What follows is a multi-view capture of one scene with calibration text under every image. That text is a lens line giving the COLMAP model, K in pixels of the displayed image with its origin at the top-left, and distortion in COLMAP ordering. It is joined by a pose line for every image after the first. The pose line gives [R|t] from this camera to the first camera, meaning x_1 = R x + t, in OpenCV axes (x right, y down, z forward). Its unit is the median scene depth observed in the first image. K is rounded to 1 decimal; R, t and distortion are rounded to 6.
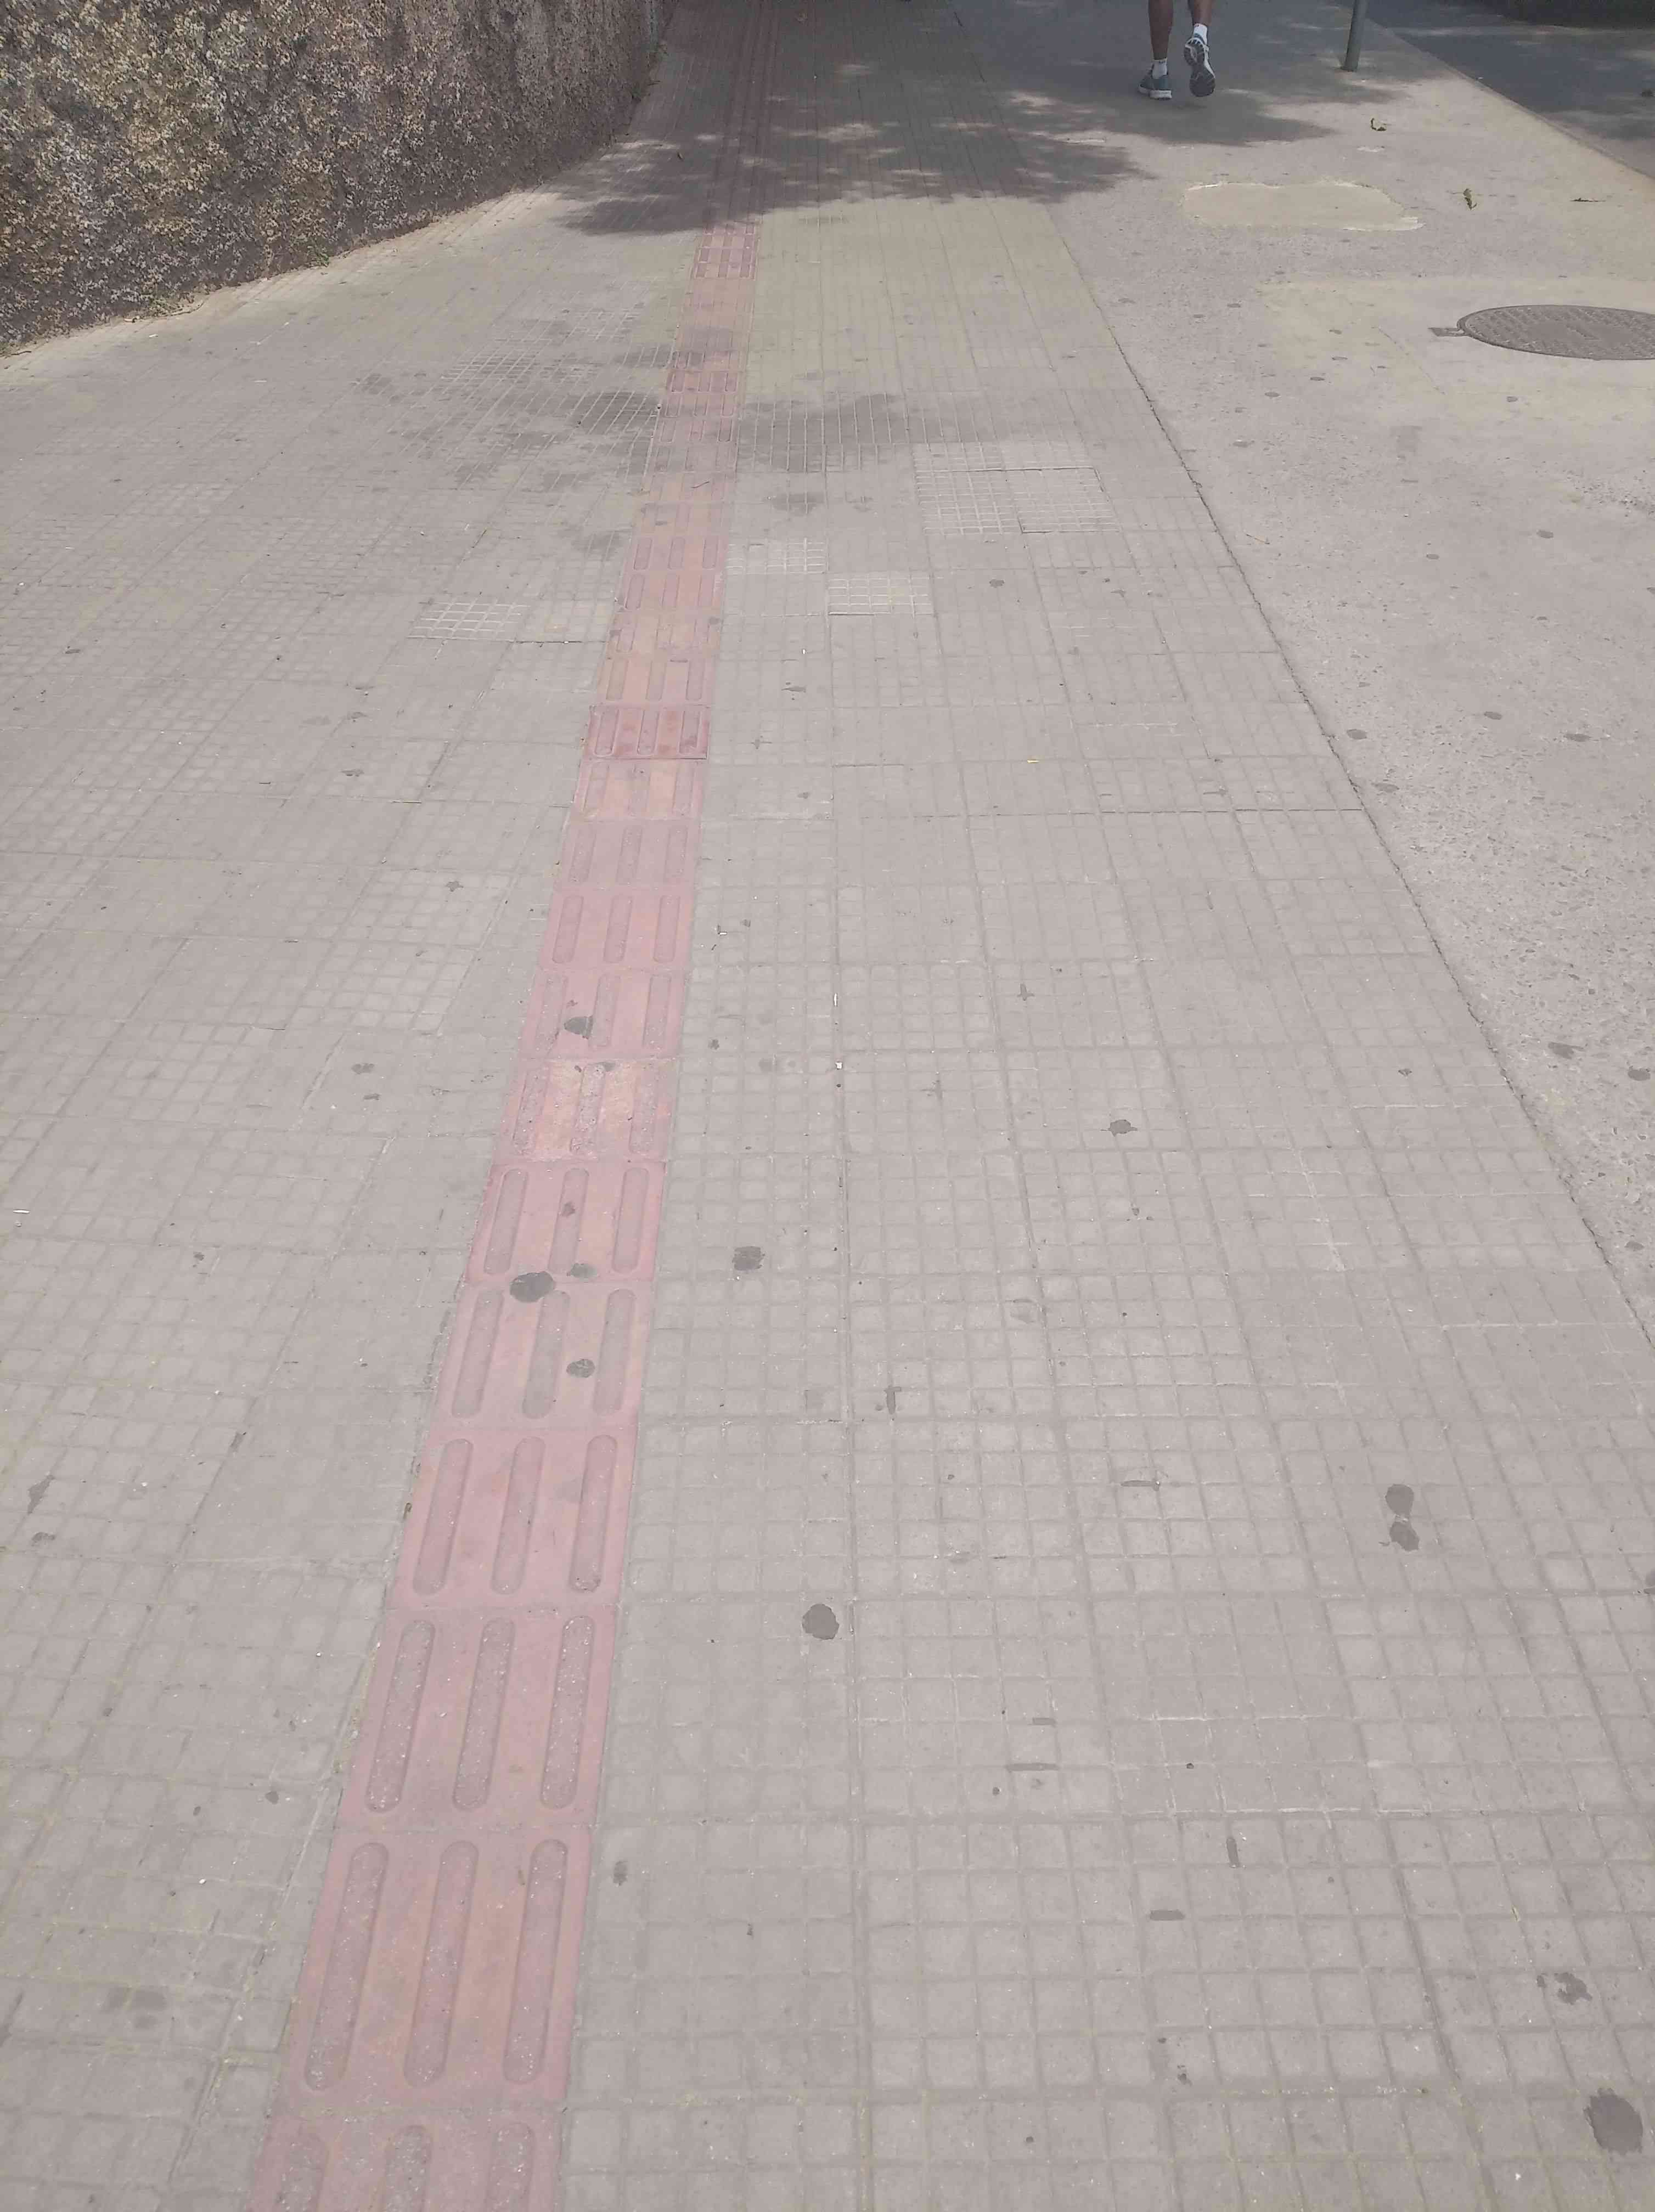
lens RADIAL K [[1713.9, 0, 839.0], [0, 1713.9, 1115.7], [0, 0, 1]] dist [0.048151, -0.046966]
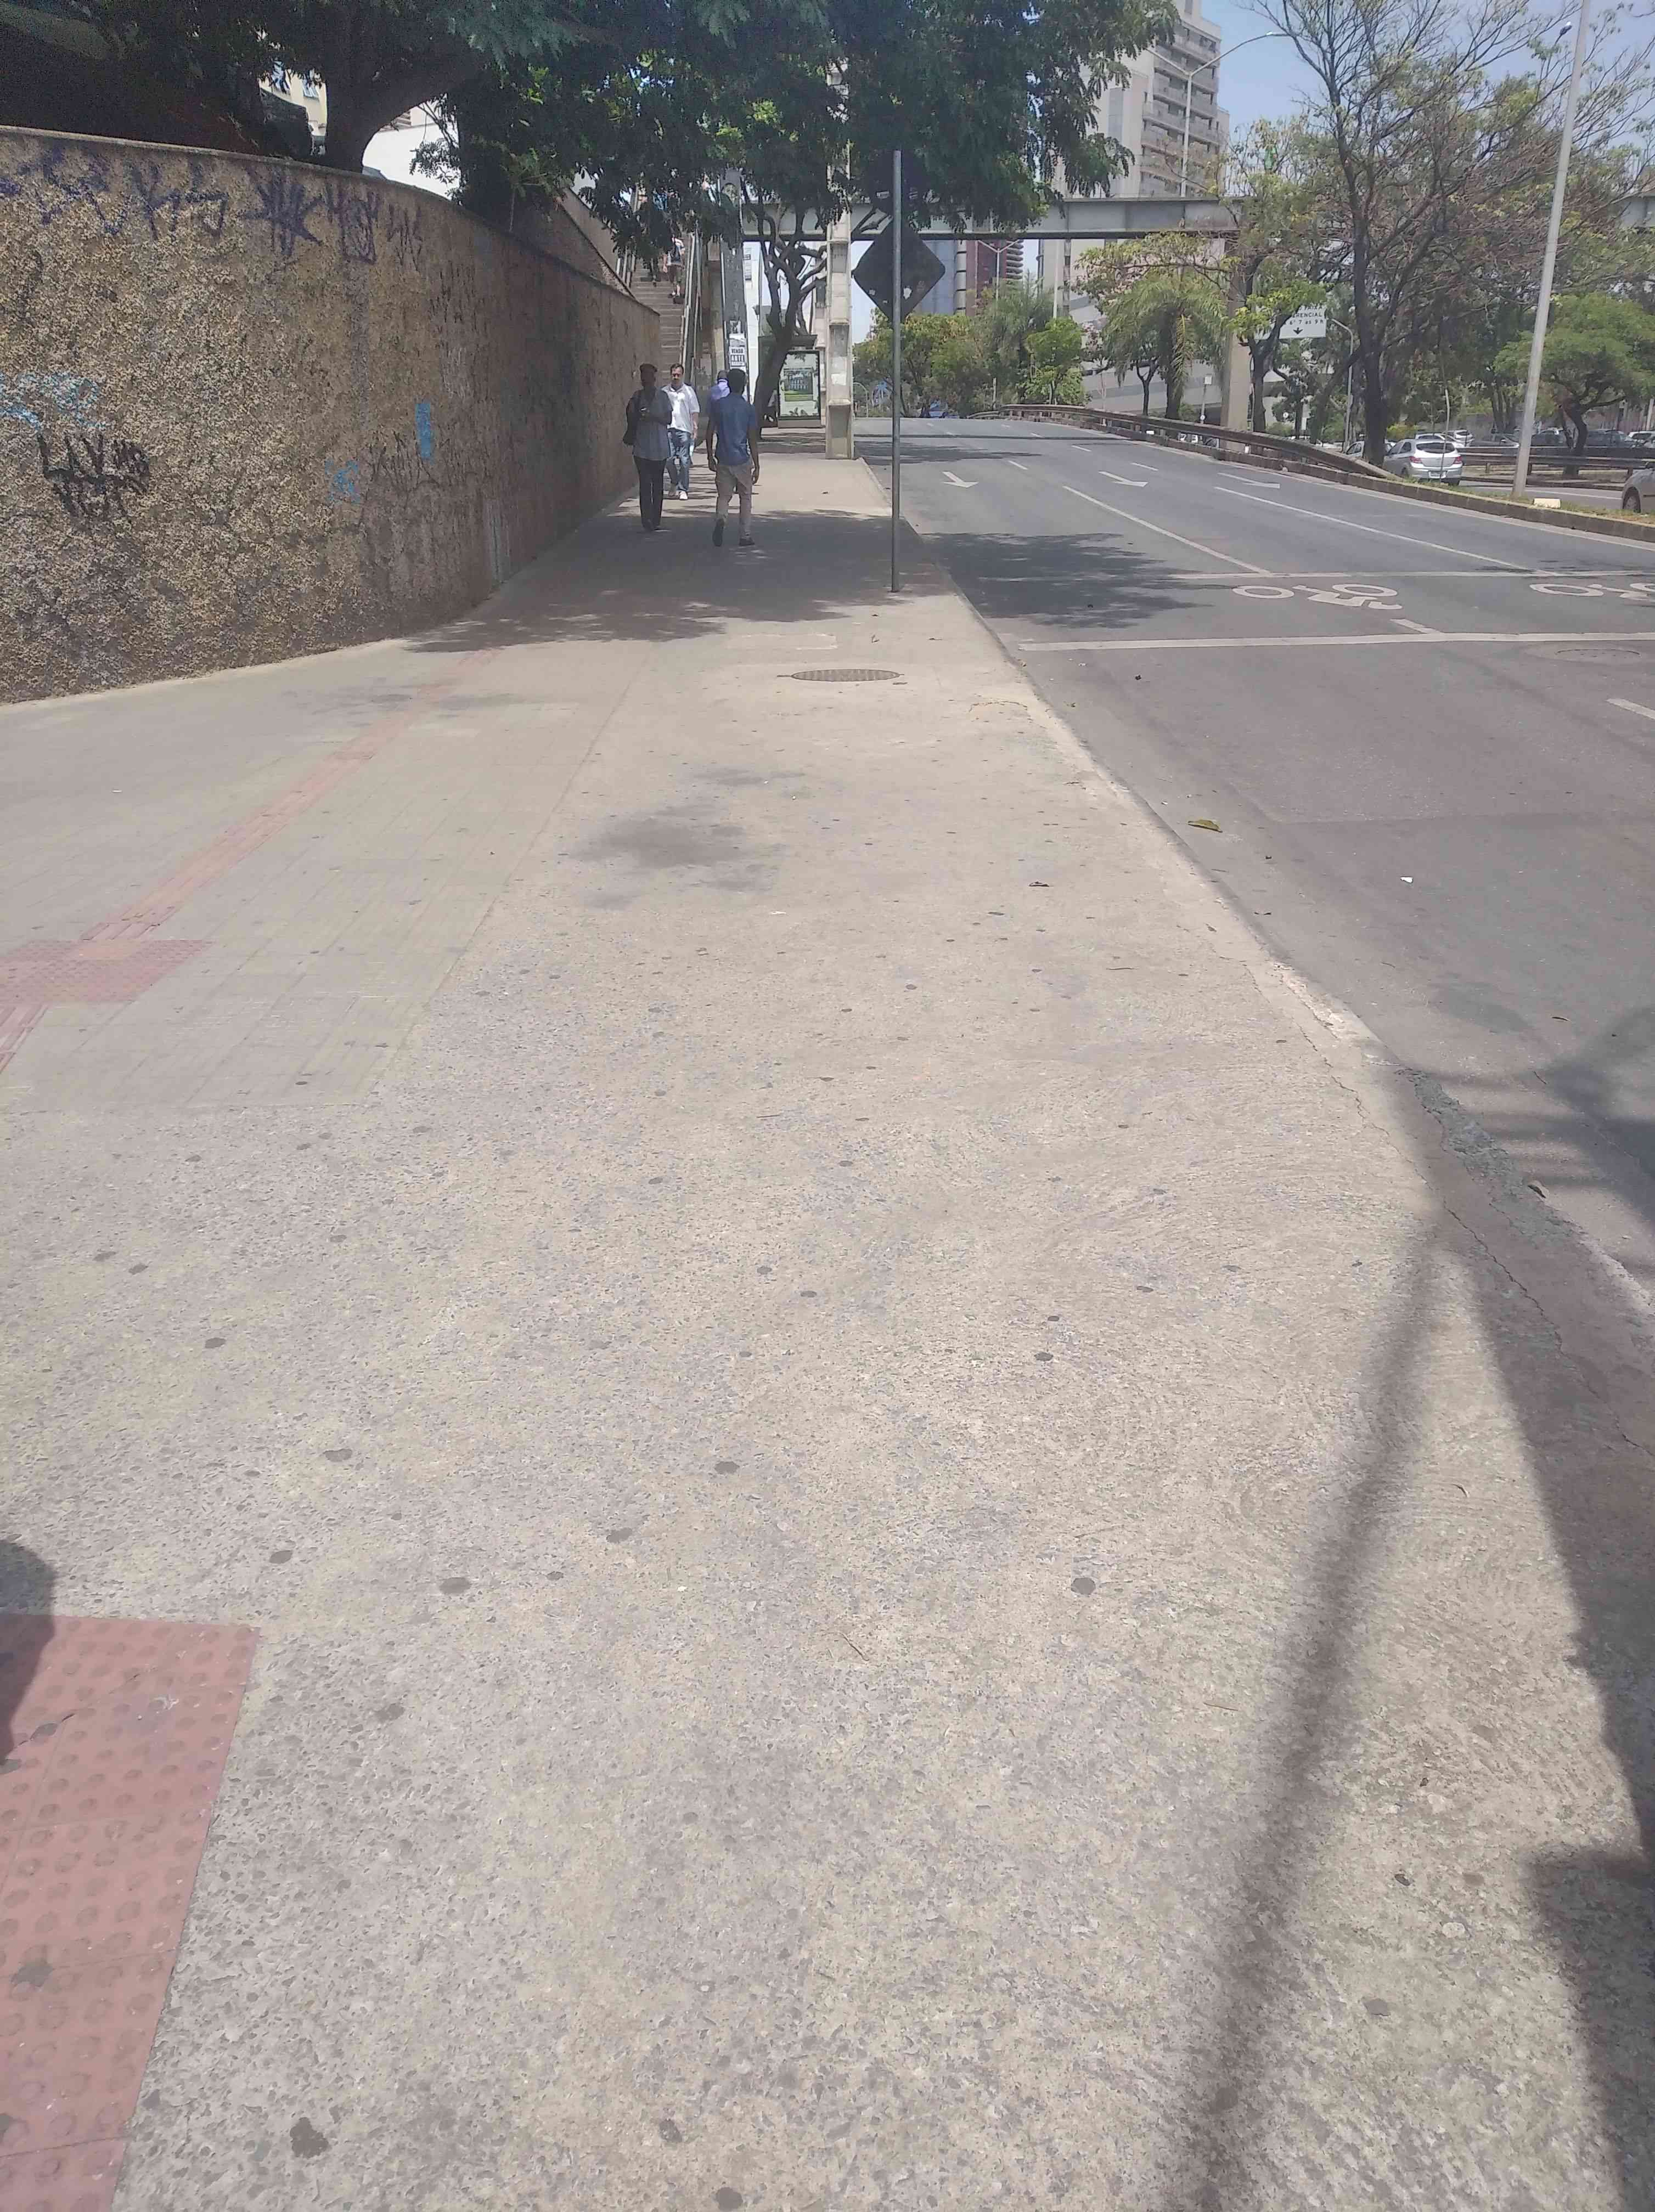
lens RADIAL K [[1713.9, 0, 822.7], [0, 1713.9, 1084.2], [0, 0, 1]] dist [0.048151, -0.046966]
pose [[0.999953, -0.008135, 0.005267, 0.350377], [0.009298, 0.958620, -0.284537, 0.606624], [-0.002735, 0.284573, 0.958650, -0.863365]]
